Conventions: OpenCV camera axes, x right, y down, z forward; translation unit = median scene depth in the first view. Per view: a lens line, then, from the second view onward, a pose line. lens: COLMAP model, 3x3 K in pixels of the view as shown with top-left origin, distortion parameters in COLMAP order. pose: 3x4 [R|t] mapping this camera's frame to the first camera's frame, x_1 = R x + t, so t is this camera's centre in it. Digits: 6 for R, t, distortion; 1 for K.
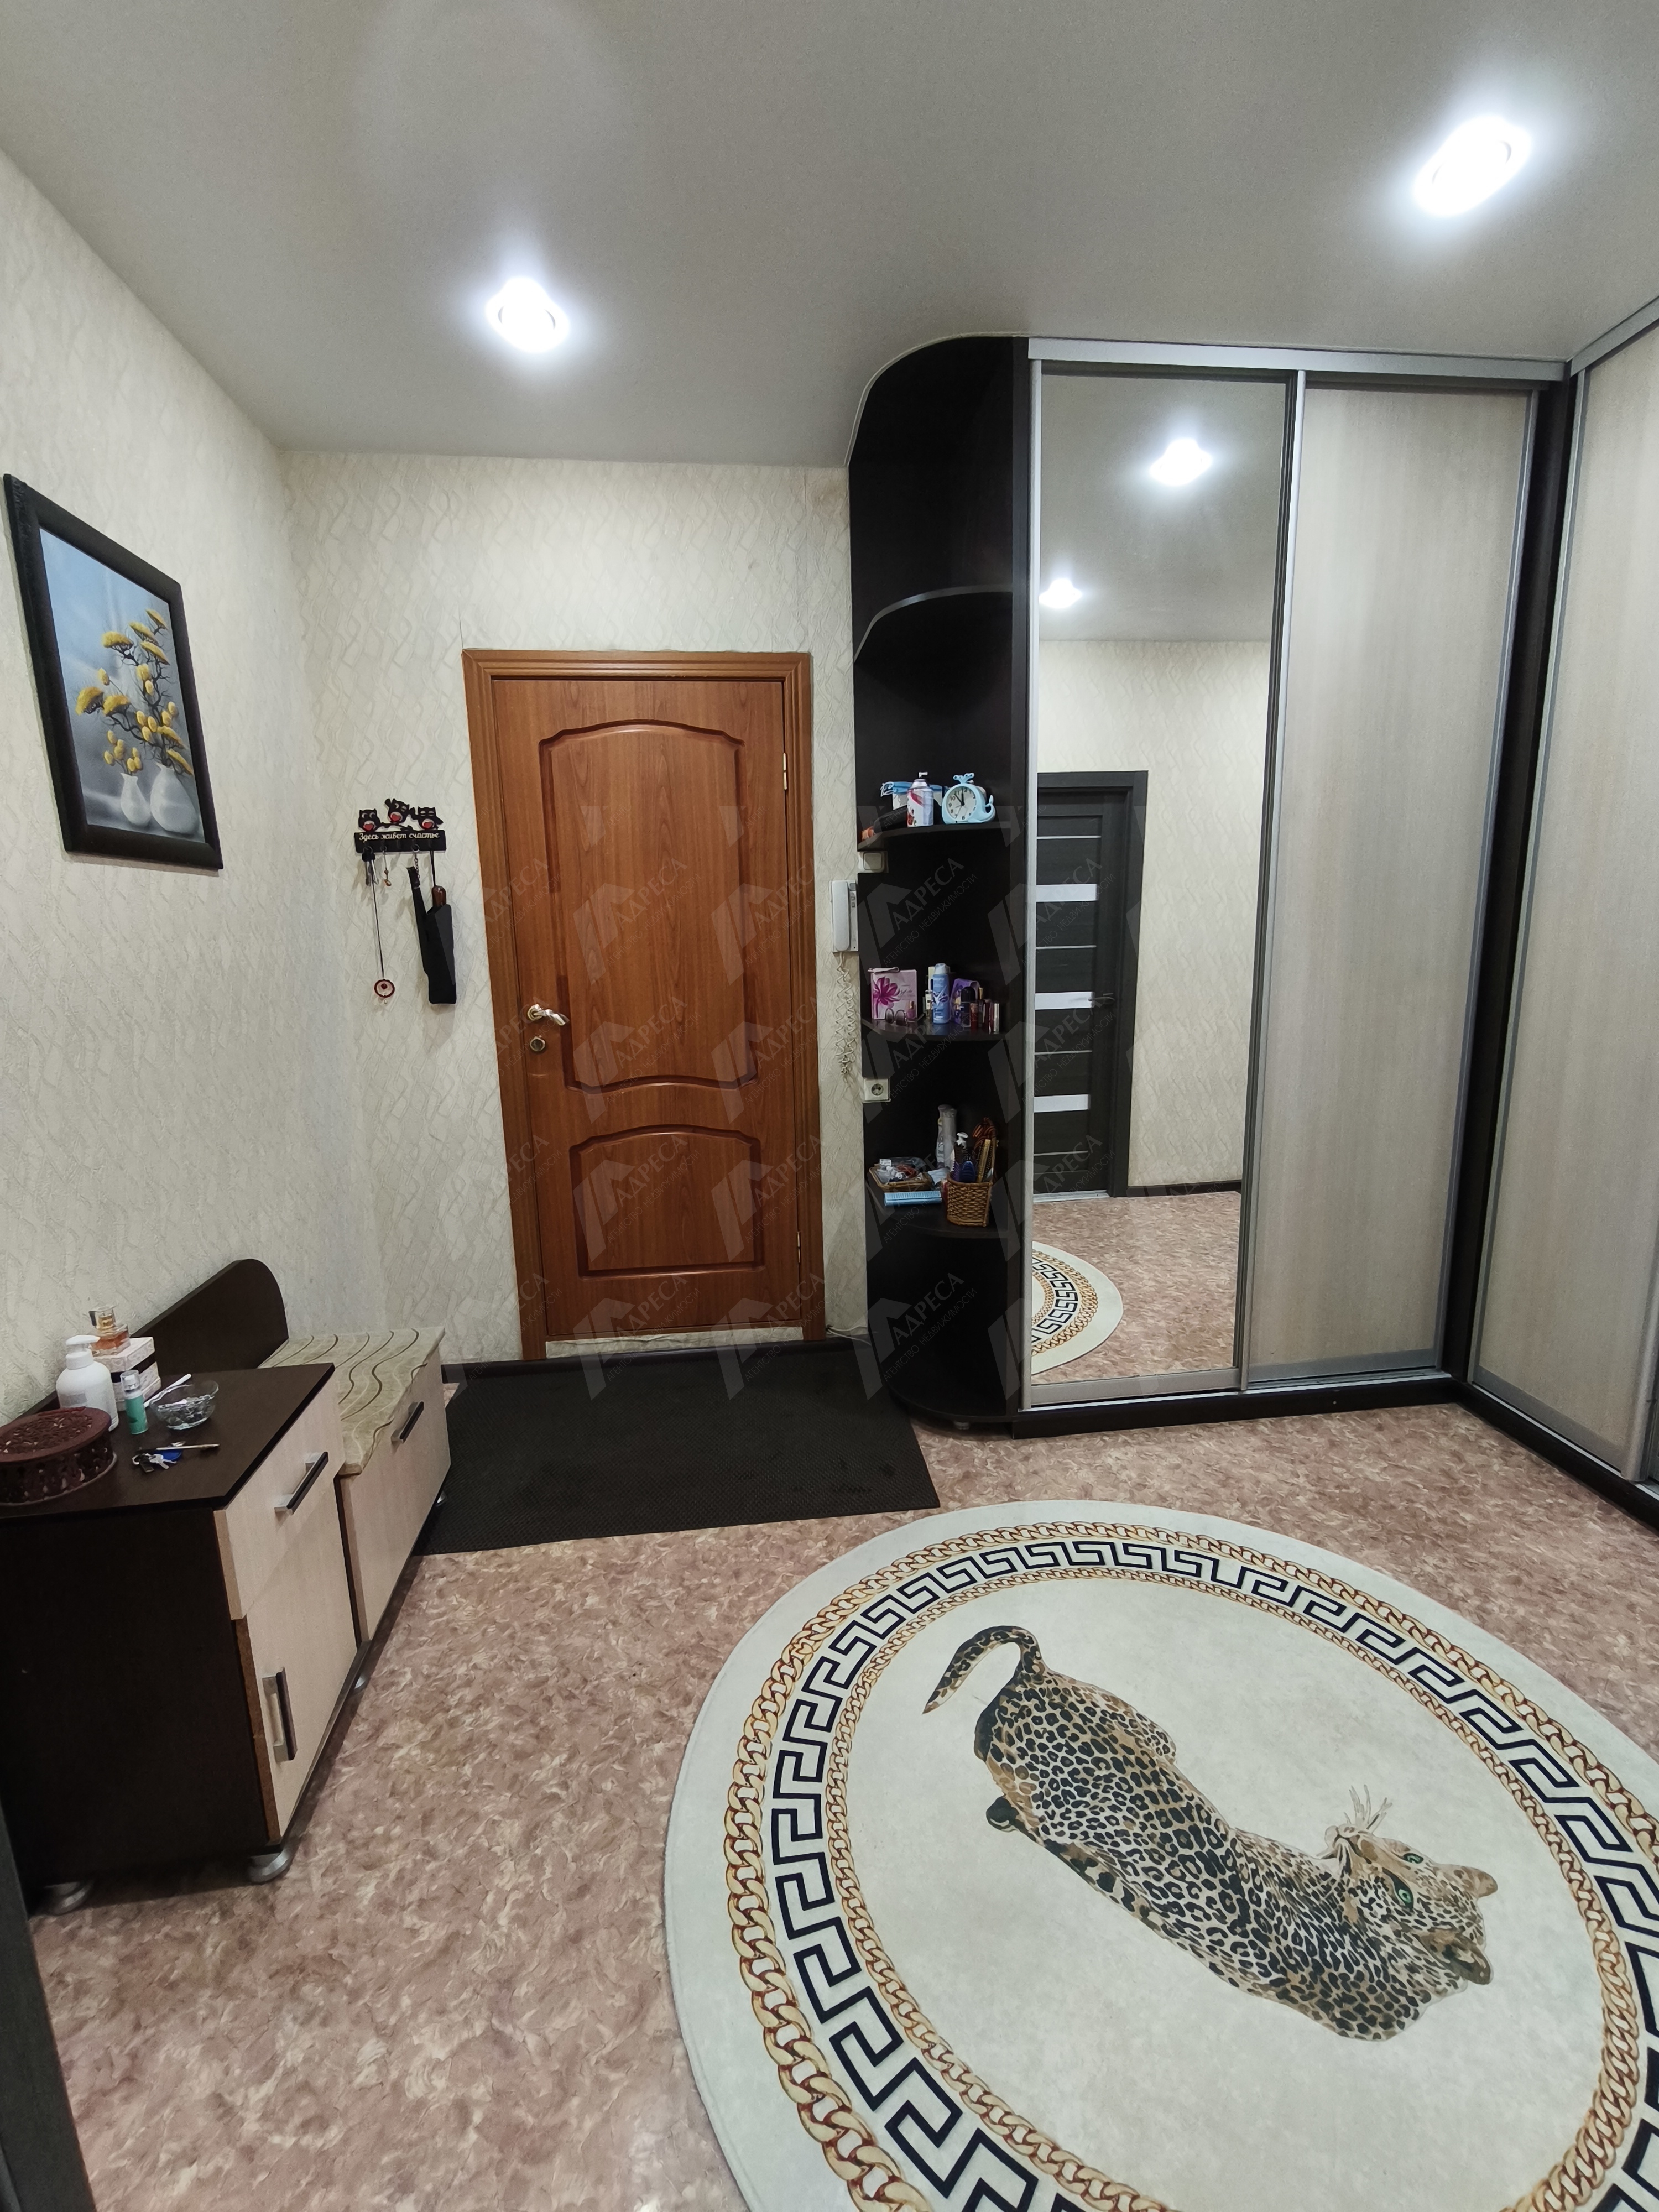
lens RADIAL K [[918.4, 0, 833.9], [0, 918.4, 1100.6], [0, 0, 1]] dist [-0.003938, -0.001896]
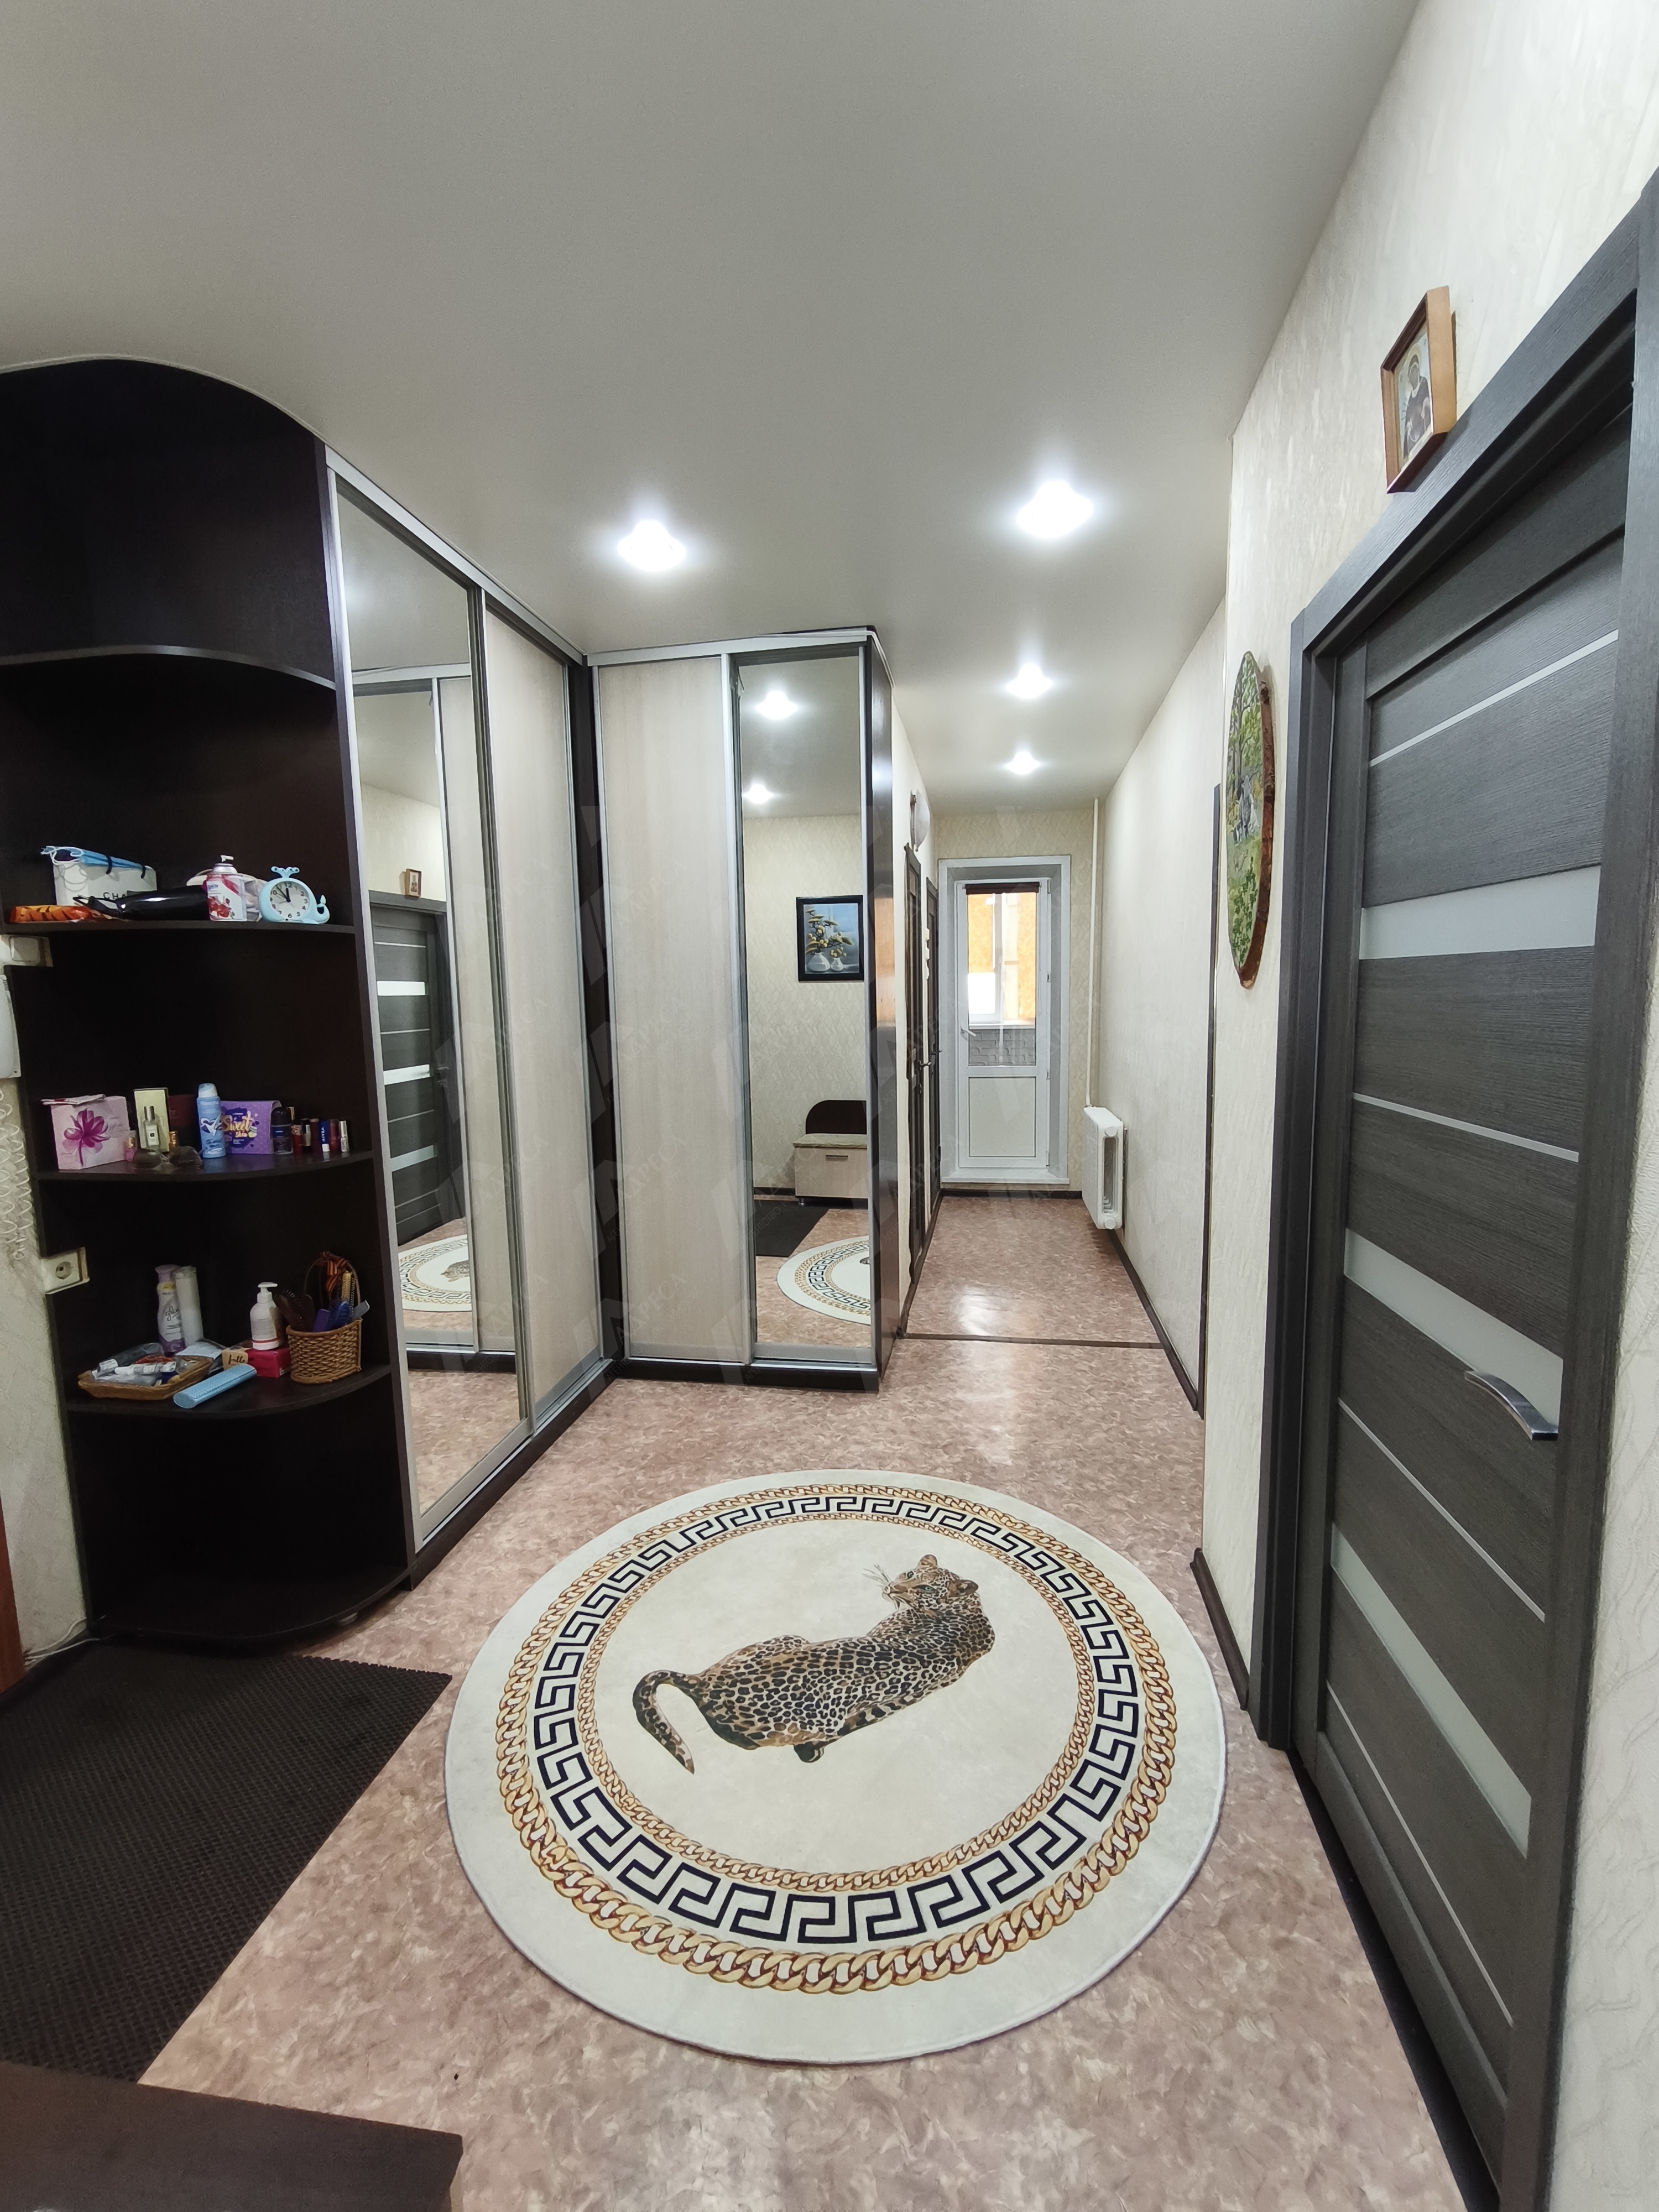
lens RADIAL K [[914.6, 0, 822.0], [0, 914.6, 1099.4], [0, 0, 1]] dist [-0.010503, 0.000411]
pose [[0.288695, -0.088633, 0.953310, -0.865427], [0.184155, 0.982254, 0.035556, -0.115590], [-0.939544, 0.165292, 0.299894, 0.456167]]
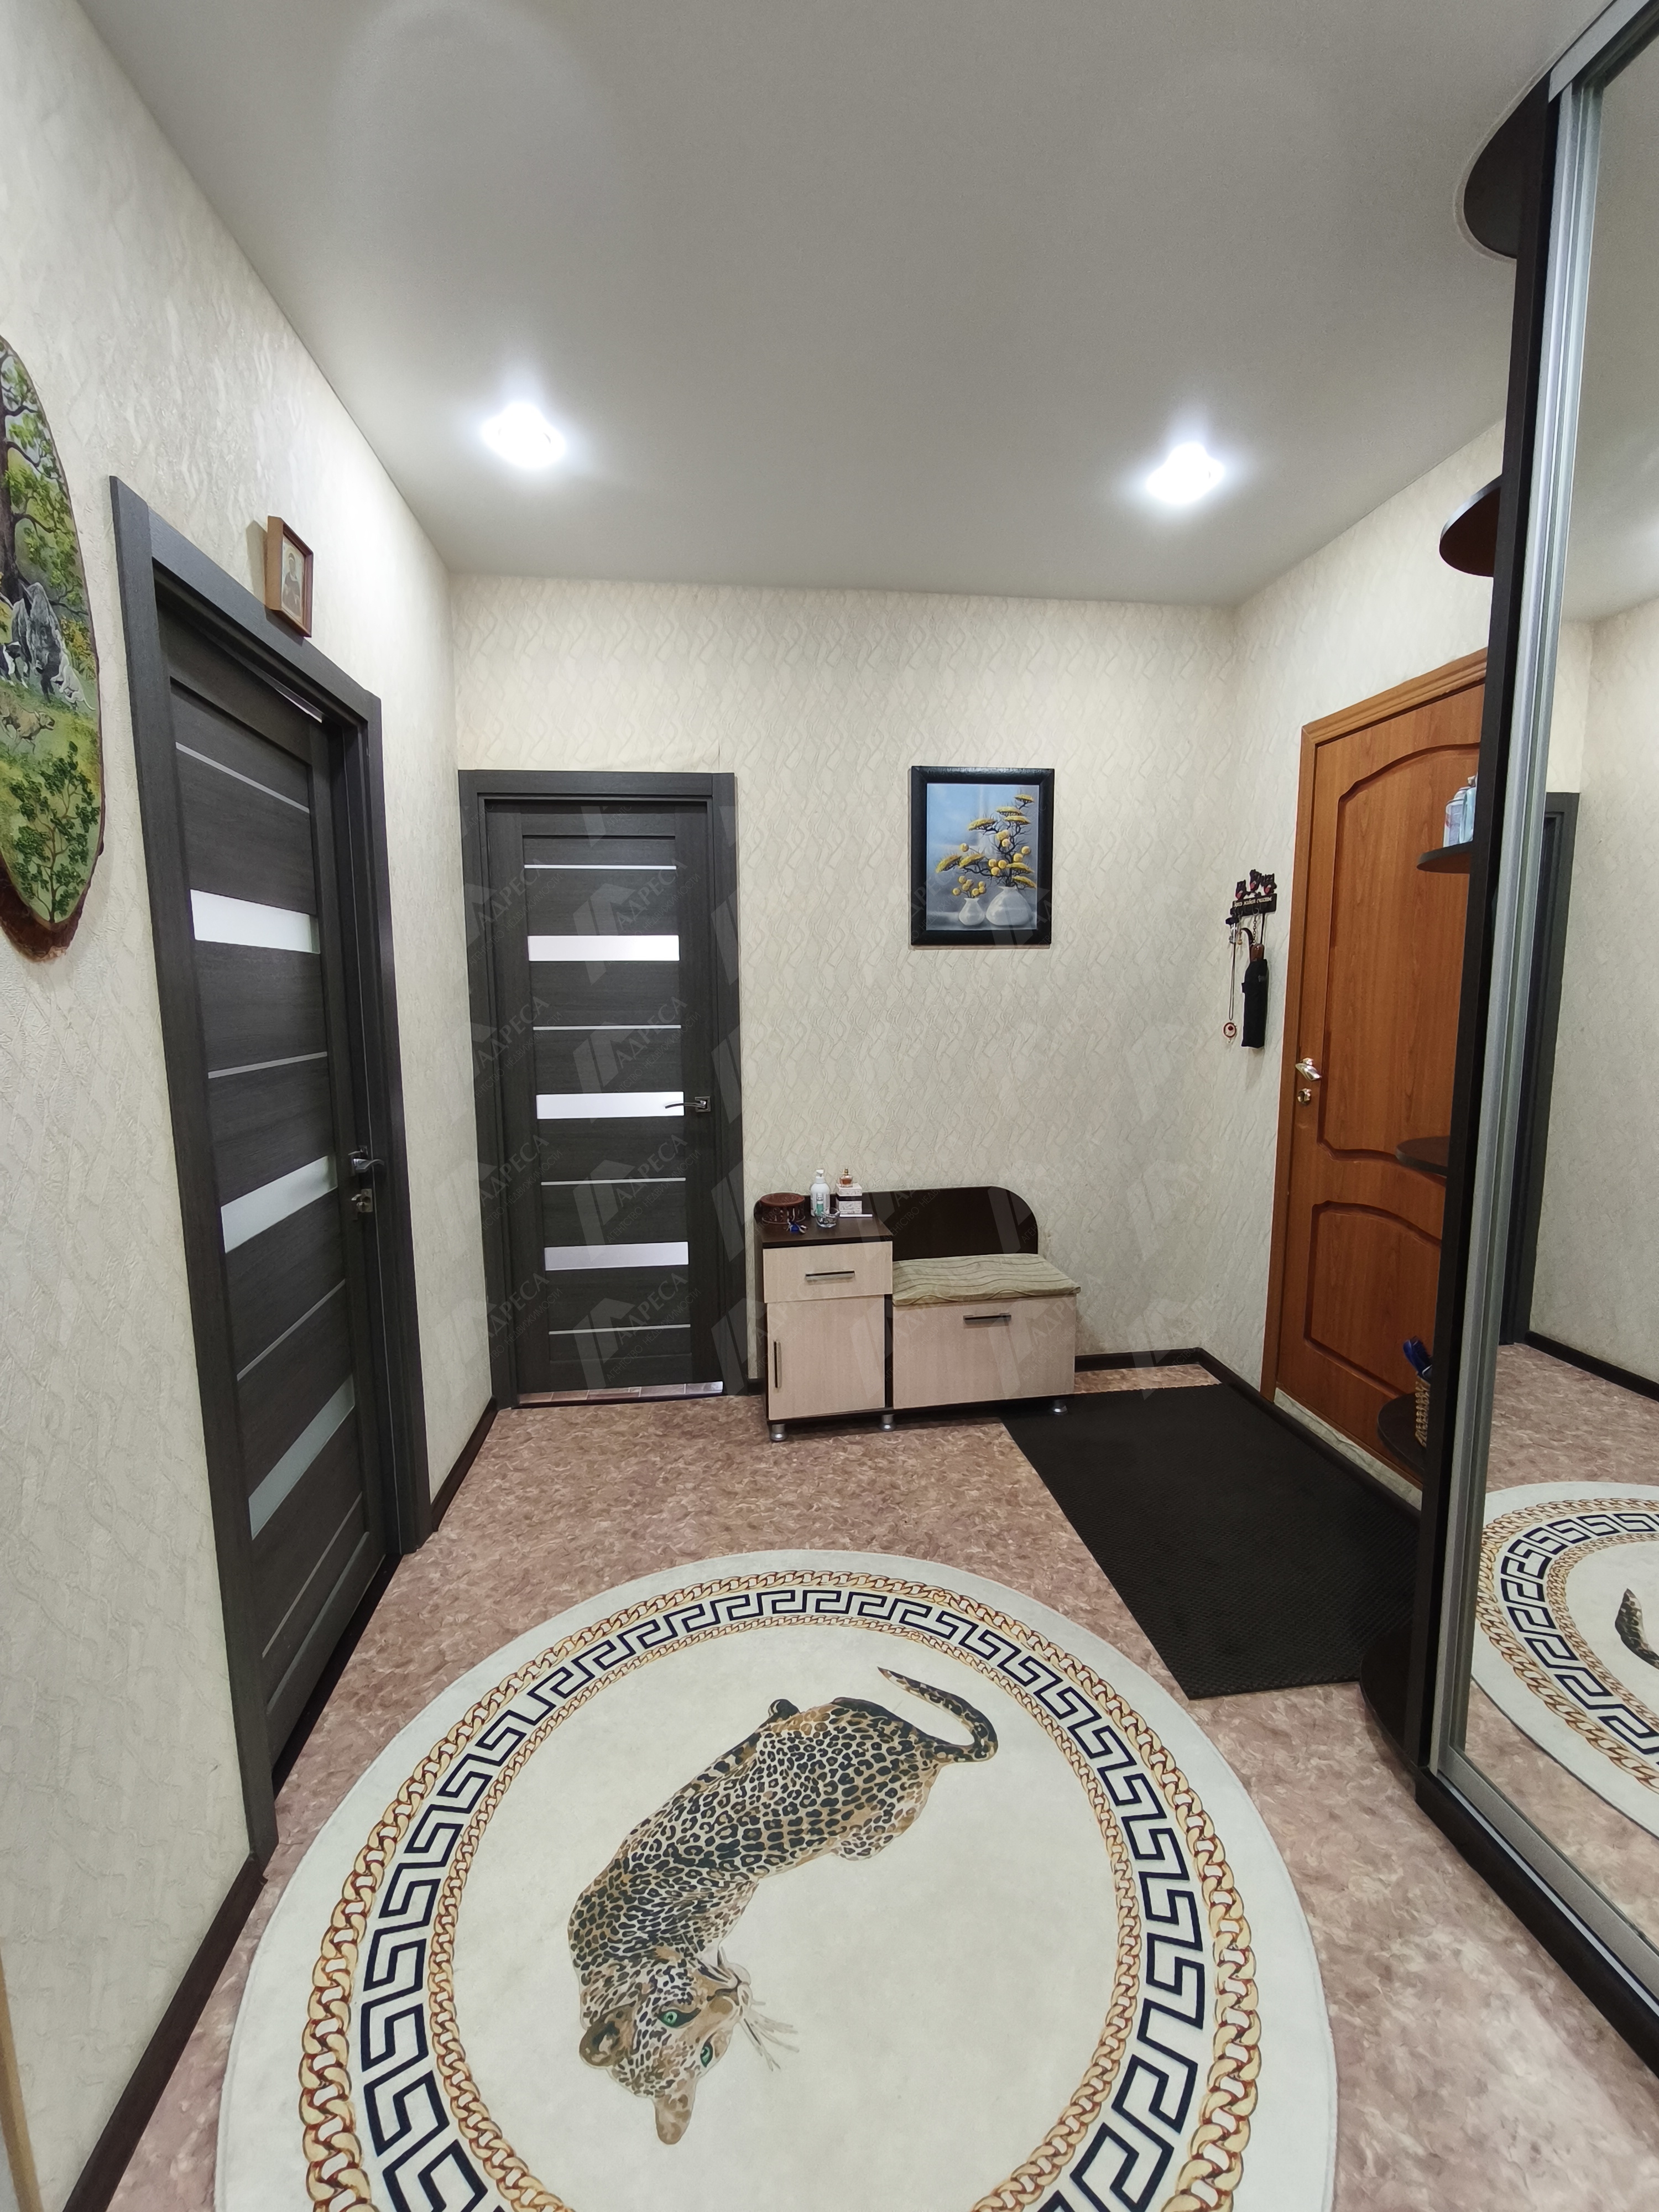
lens RADIAL K [[937.5, 0, 853.2], [0, 937.5, 1104.5], [0, 0, 1]] dist [-0.012433, 0.000168]
pose [[0.034253, 0.153685, -0.987526, 1.275968], [-0.172600, 0.974169, 0.145619, -0.221152], [0.984396, 0.165459, 0.059894, 0.850609]]
